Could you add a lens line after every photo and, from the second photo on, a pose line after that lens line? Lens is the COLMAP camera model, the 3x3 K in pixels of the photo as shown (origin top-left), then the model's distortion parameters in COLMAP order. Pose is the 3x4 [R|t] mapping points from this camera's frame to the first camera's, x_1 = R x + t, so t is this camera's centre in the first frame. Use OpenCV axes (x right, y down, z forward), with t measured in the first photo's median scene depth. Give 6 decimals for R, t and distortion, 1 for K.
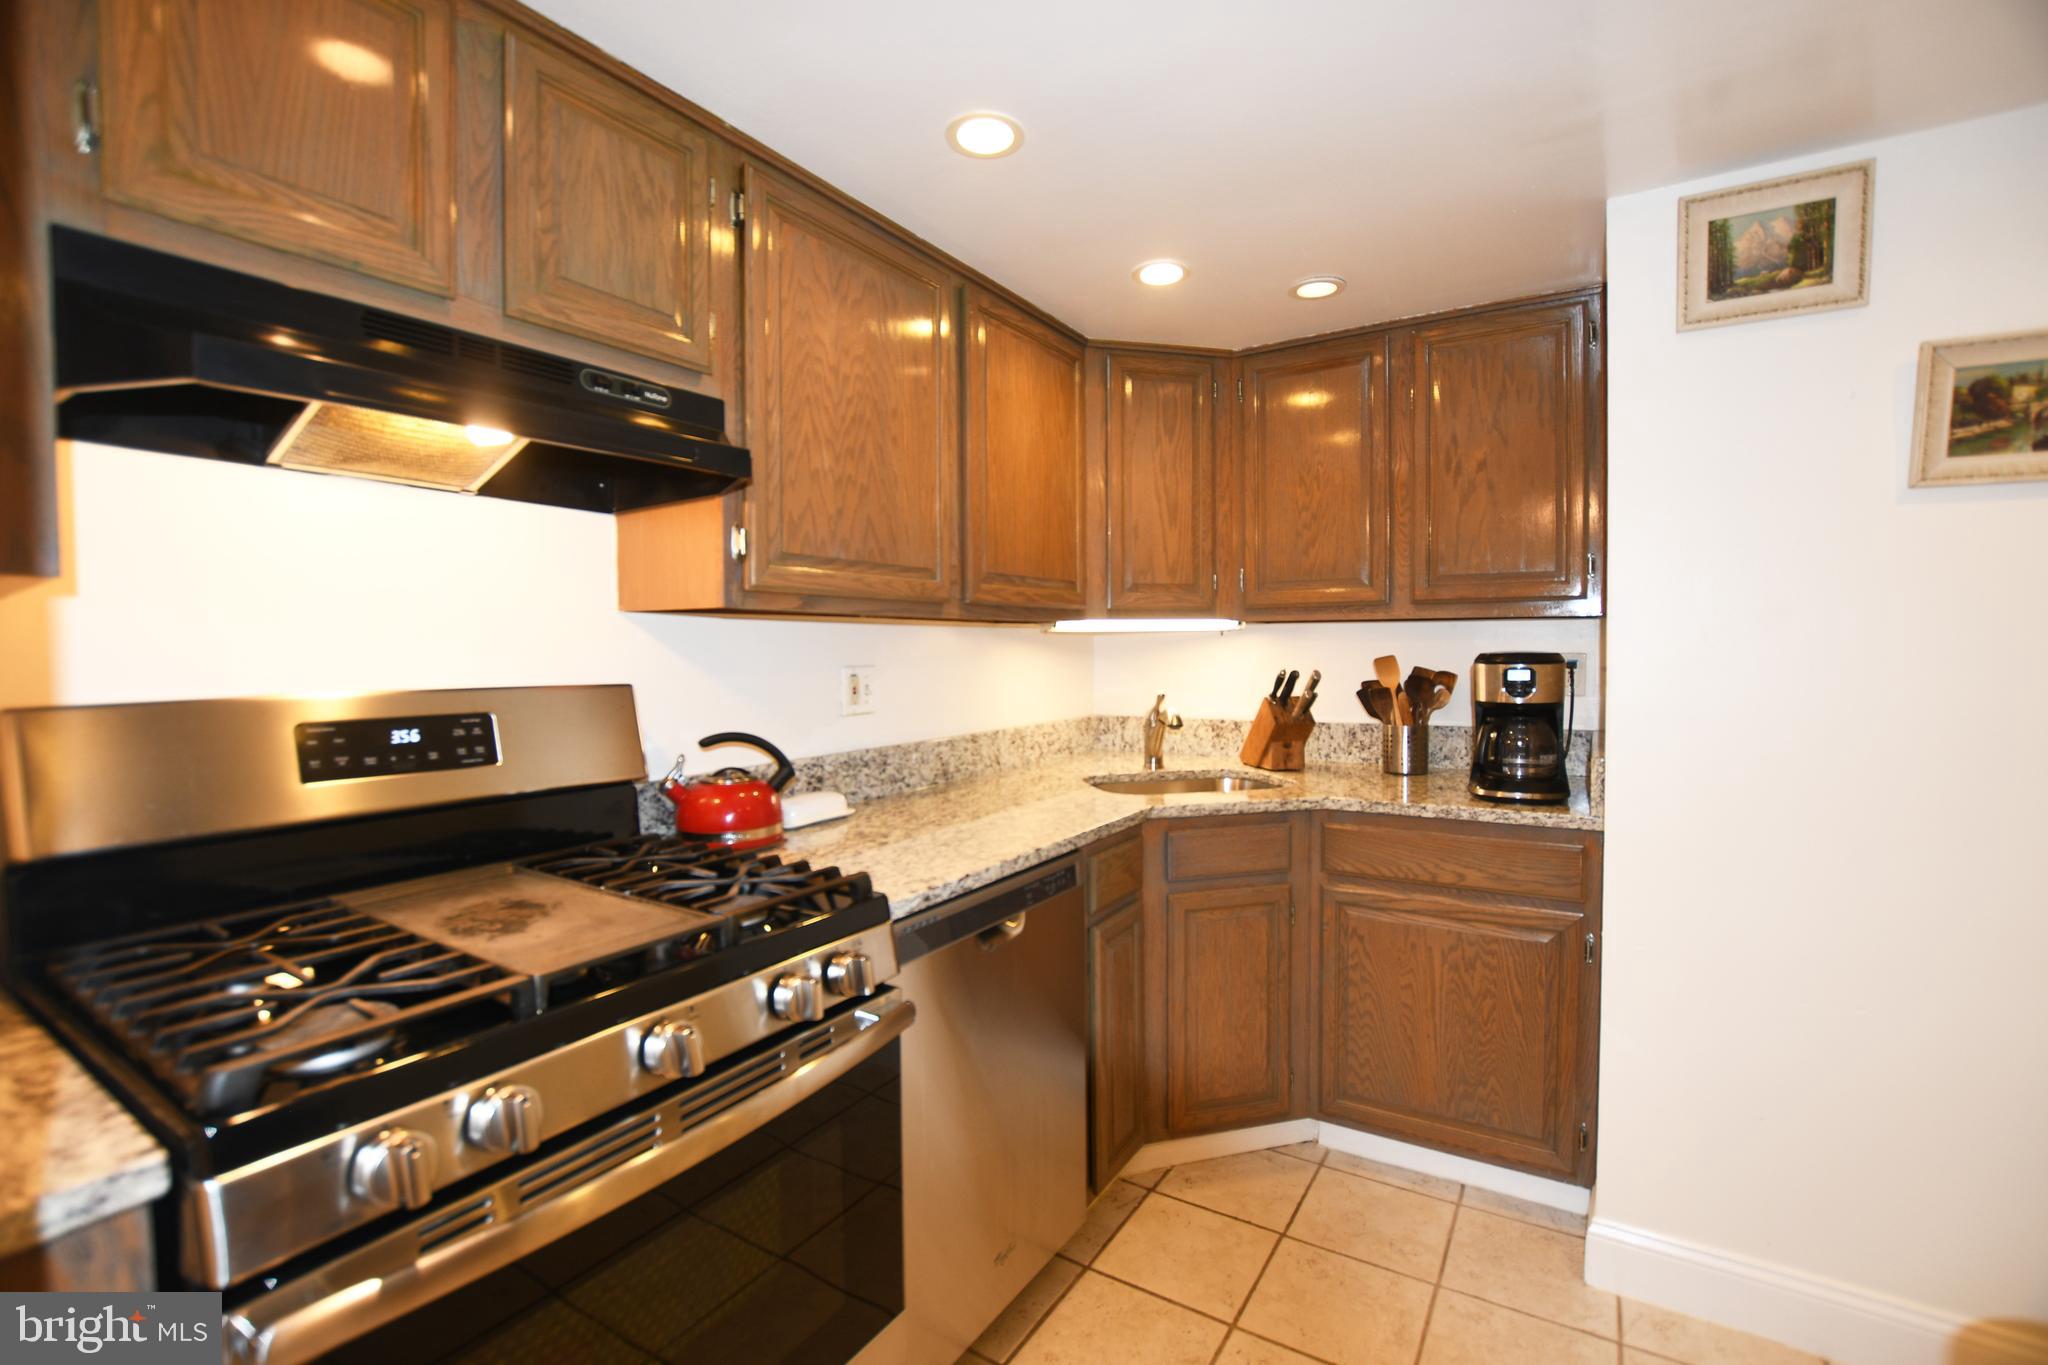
lens RADIAL K [[902.4, 0, 1026.3], [0, 902.4, 677.5], [0, 0, 1]] dist [-0.032133, 0.004909]
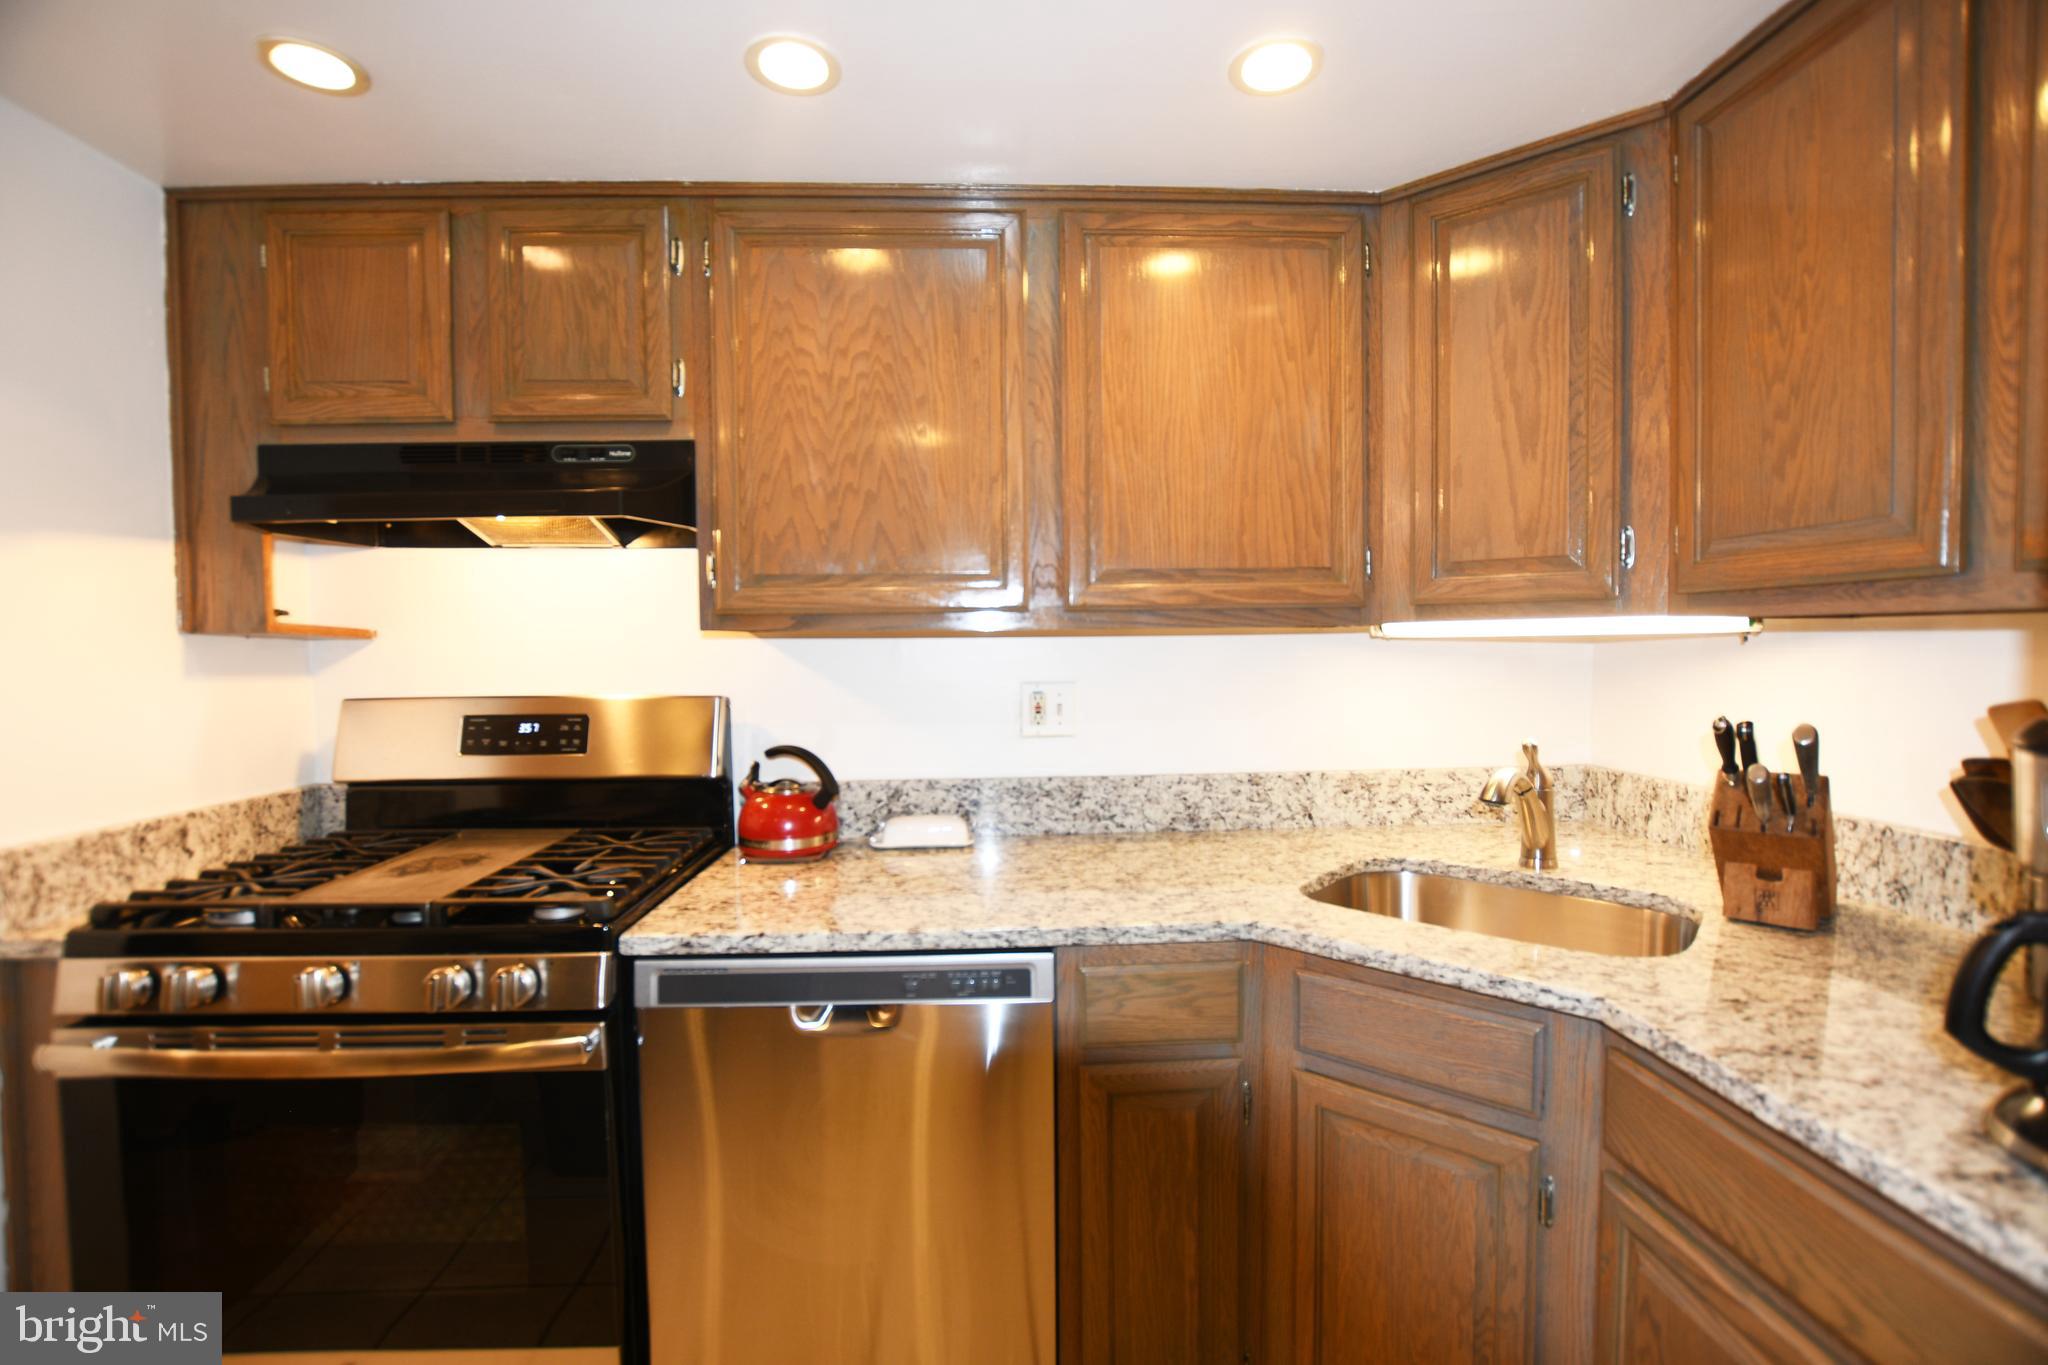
lens RADIAL K [[902.4, 0, 1026.3], [0, 902.4, 677.5], [0, 0, 1]] dist [-0.032133, 0.004909]
pose [[0.572674, 0.033075, -0.819115, 0.554239], [-0.022237, 0.999445, 0.024810, -0.040697], [0.819481, 0.004006, 0.573092, 0.497404]]
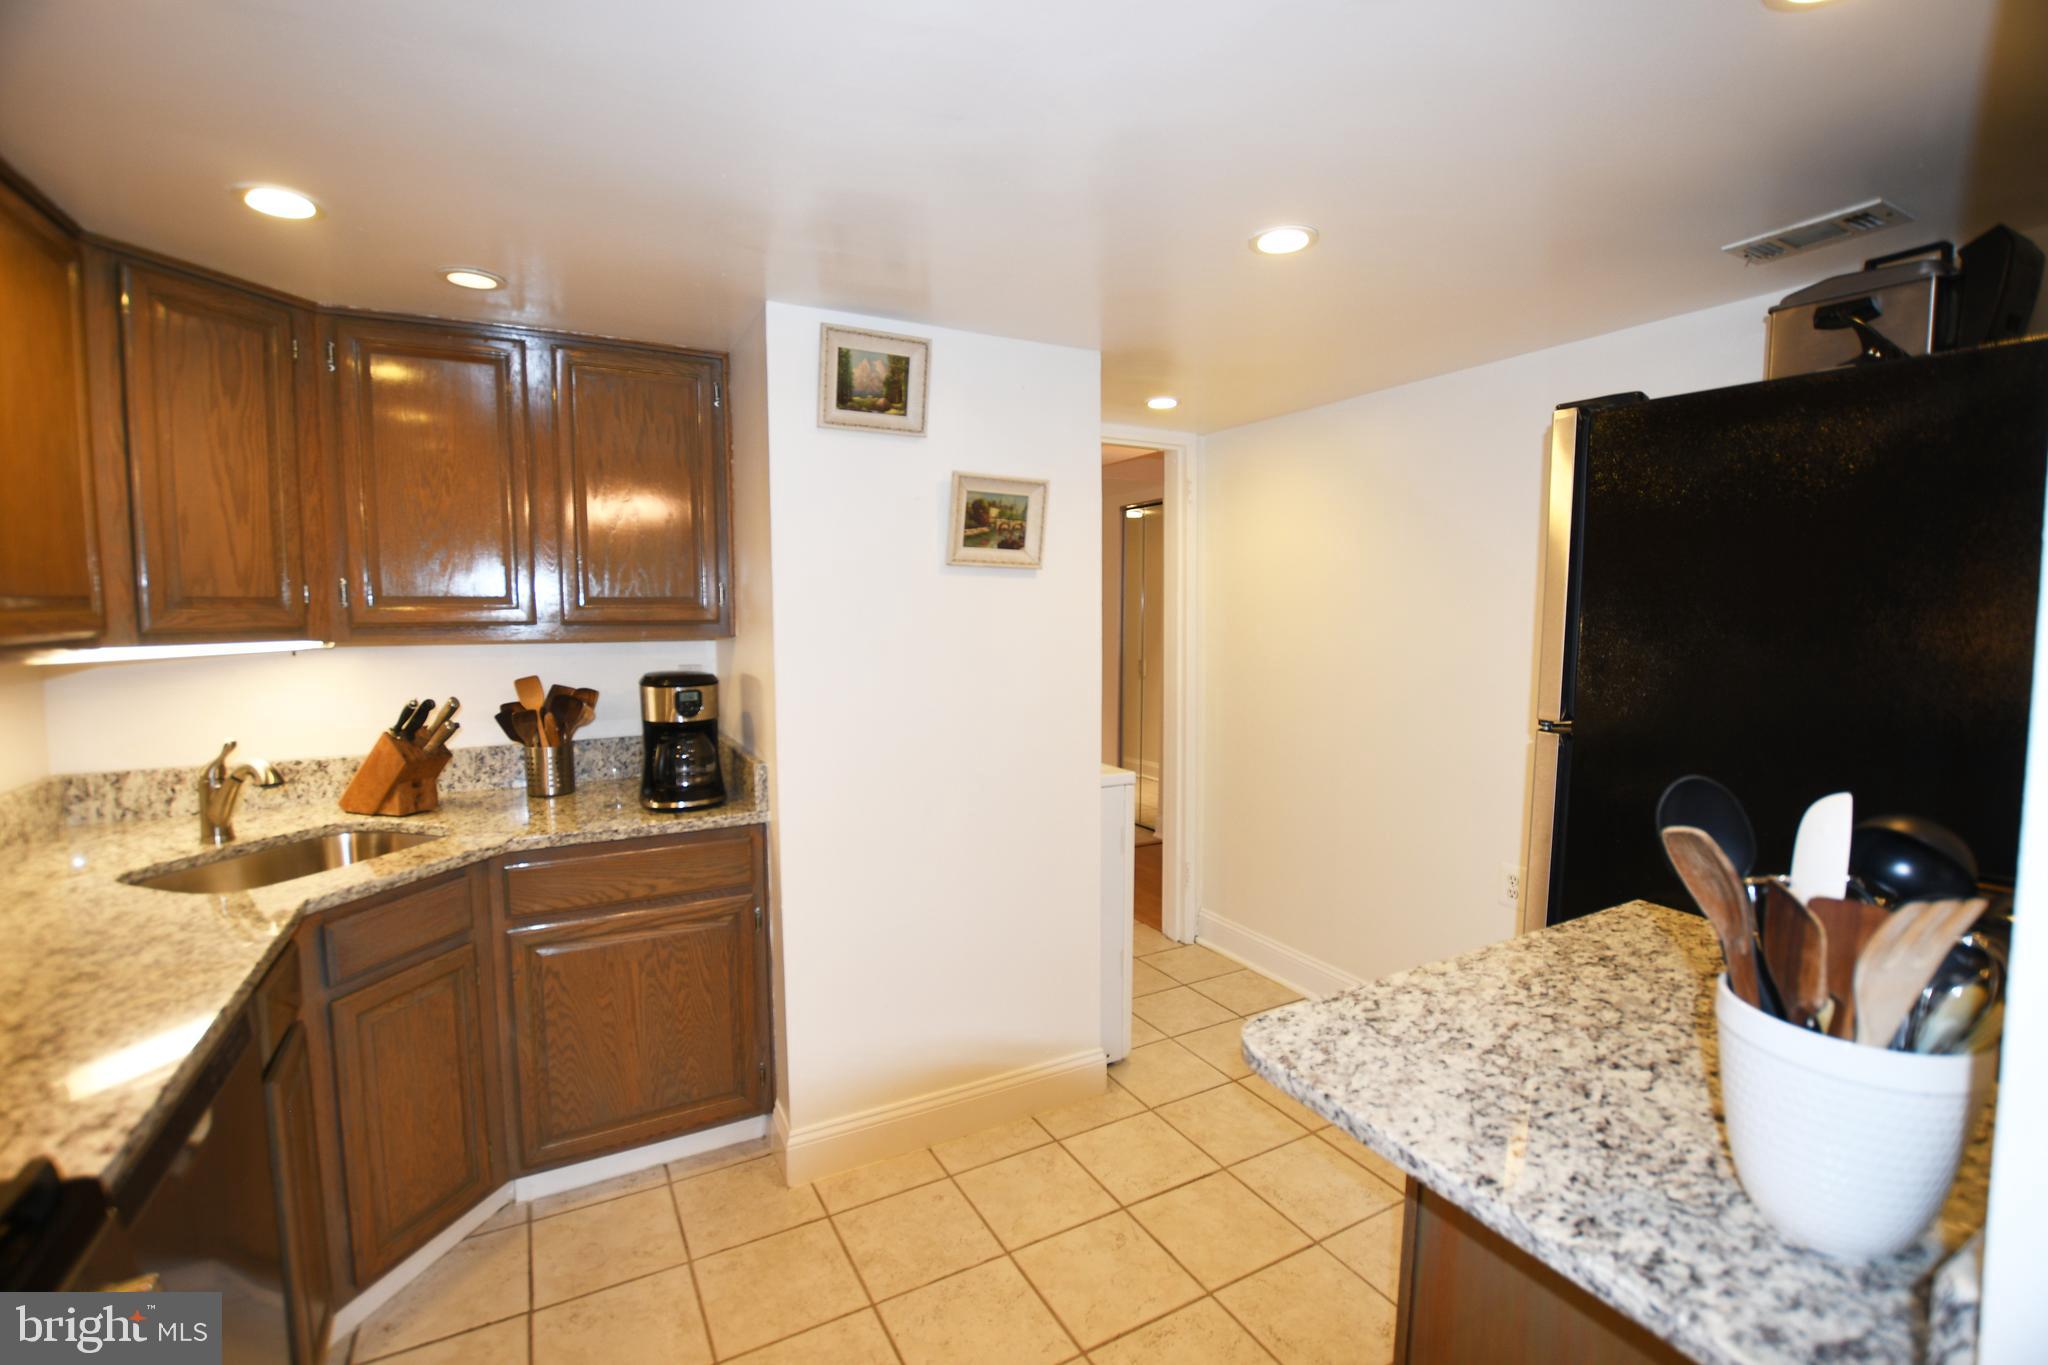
lens RADIAL K [[902.4, 0, 1026.3], [0, 902.4, 677.5], [0, 0, 1]] dist [-0.032133, 0.004909]
pose [[0.480726, -0.061574, 0.874706, -0.213629], [0.027848, 0.998100, 0.054956, -0.072341], [-0.876429, -0.002060, 0.481527, 0.087947]]
